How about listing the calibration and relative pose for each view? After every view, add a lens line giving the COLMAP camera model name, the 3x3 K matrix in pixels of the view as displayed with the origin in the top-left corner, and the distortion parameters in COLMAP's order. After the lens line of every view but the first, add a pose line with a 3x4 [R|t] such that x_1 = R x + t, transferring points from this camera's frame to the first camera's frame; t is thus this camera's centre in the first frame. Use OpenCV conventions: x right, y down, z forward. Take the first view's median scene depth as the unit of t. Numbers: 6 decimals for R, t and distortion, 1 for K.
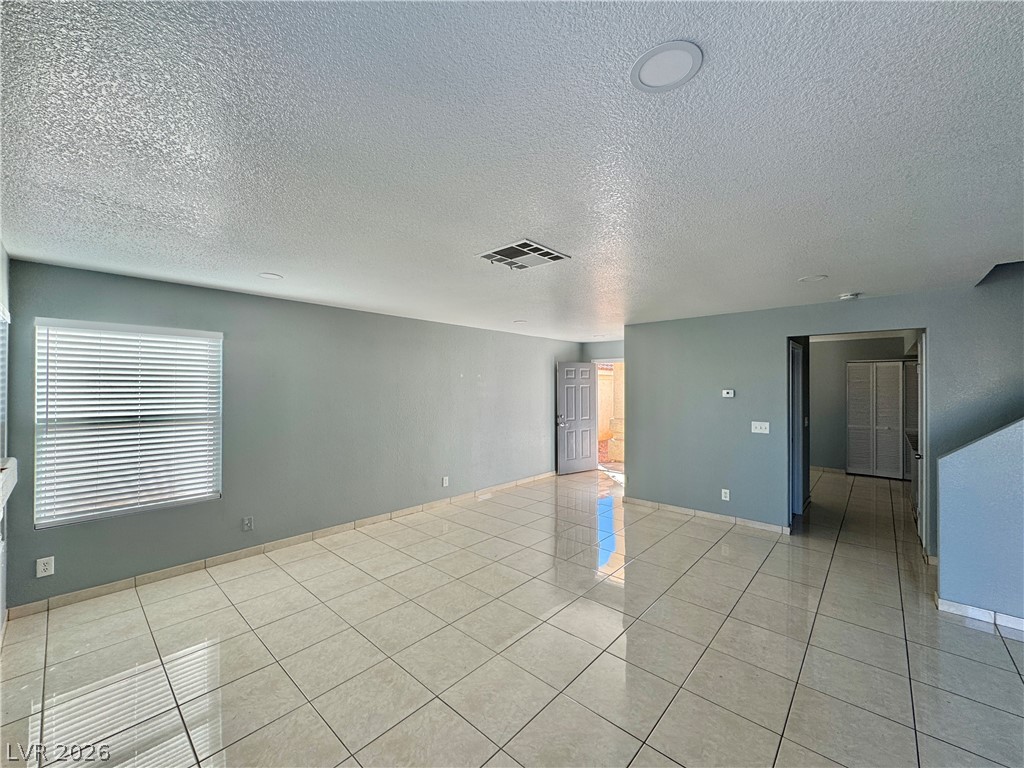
lens RADIAL K [[407.8, 0, 511.0], [0, 407.8, 386.2], [0, 0, 1]] dist [-0.005922, 0.001169]
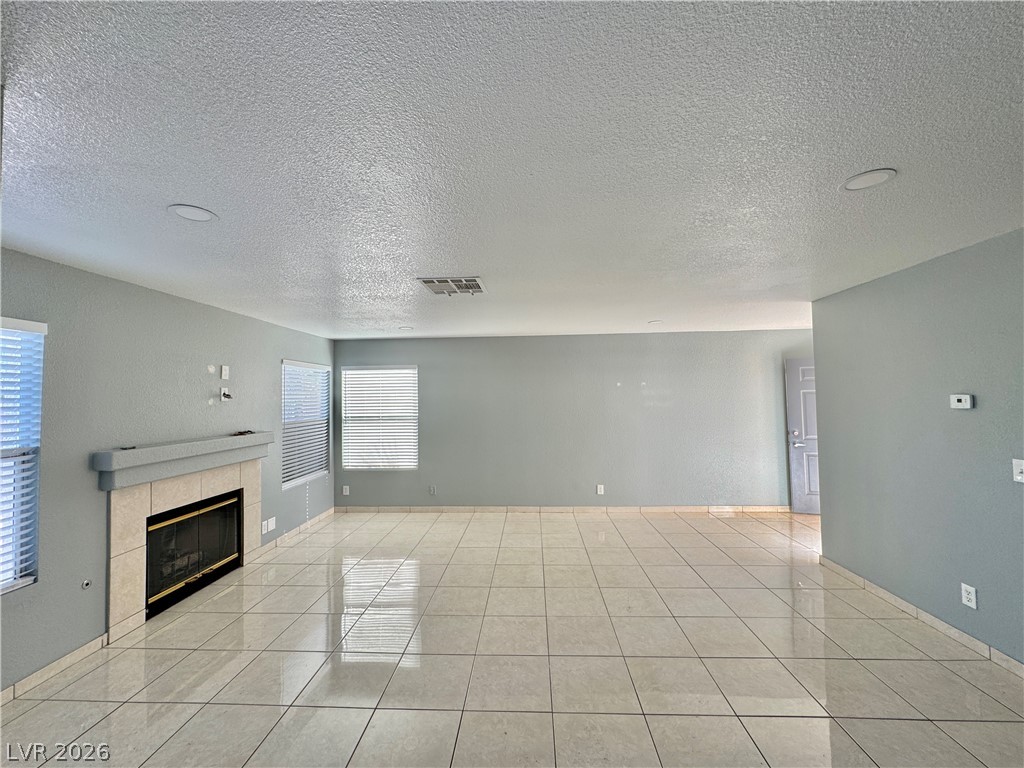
lens RADIAL K [[407.8, 0, 512.1], [0, 407.8, 386.4], [0, 0, 1]] dist [-0.005922, 0.001169]
pose [[0.632426, -0.033715, -0.773886, 0.603454], [0.018369, 0.999424, -0.028530, 0.002689], [0.774403, 0.003828, 0.632682, 0.230116]]
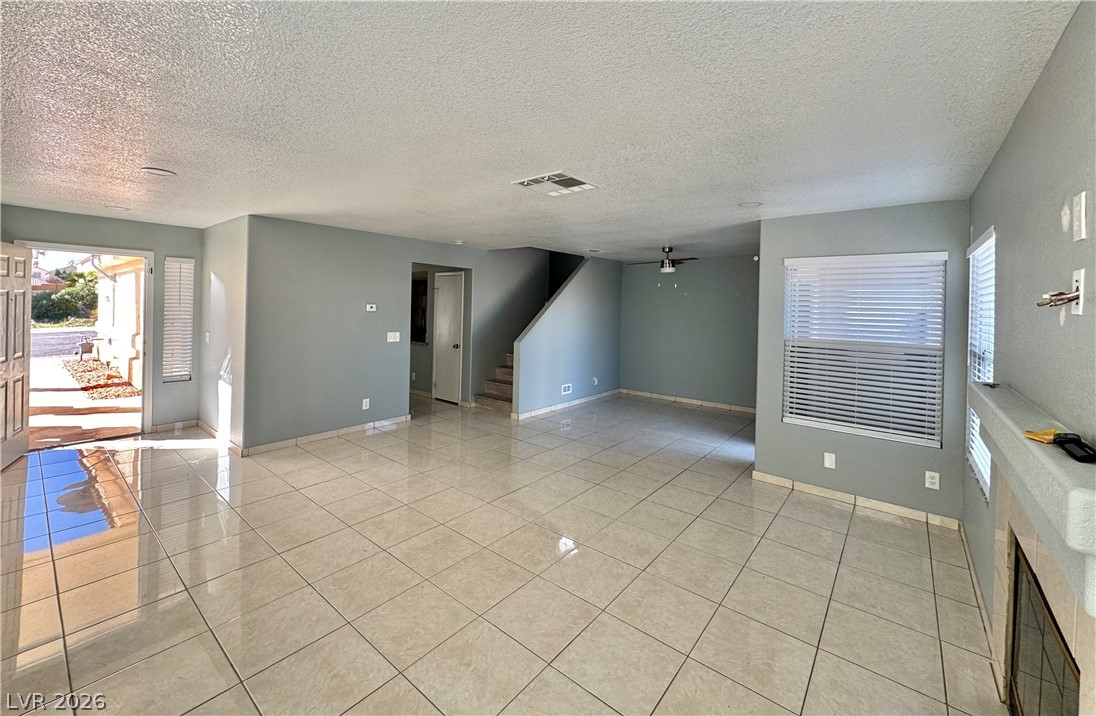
lens RADIAL K [[437.2, 0, 548.9], [0, 437.2, 309.5], [0, 0, 1]] dist [-0.002982, -0.000158]
pose [[-0.053282, -0.010955, 0.998519, -0.660794], [-0.024370, 0.999656, 0.009667, -0.000044], [-0.998282, -0.023819, -0.053531, 0.631035]]
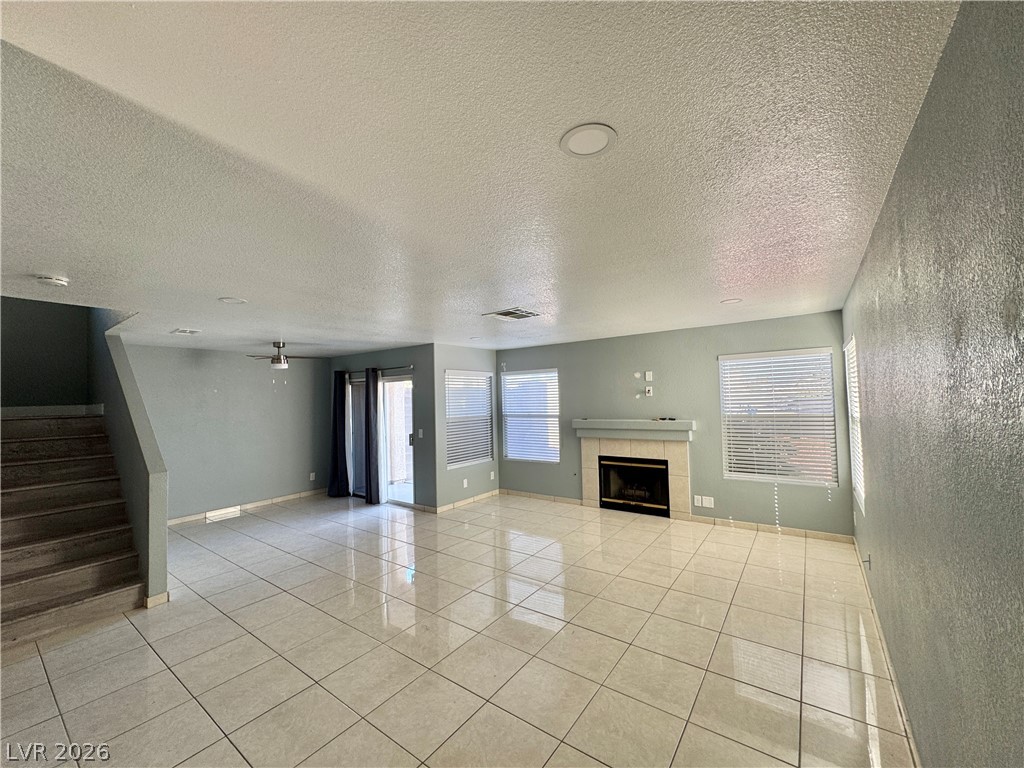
lens RADIAL K [[407.8, 0, 514.5], [0, 407.8, 389.1], [0, 0, 1]] dist [-0.005922, 0.001169]
pose [[-0.993519, 0.023357, -0.111237, 0.118622], [0.026251, 0.999352, -0.024623, -0.002454], [0.110590, -0.027384, -0.993489, 1.467068]]
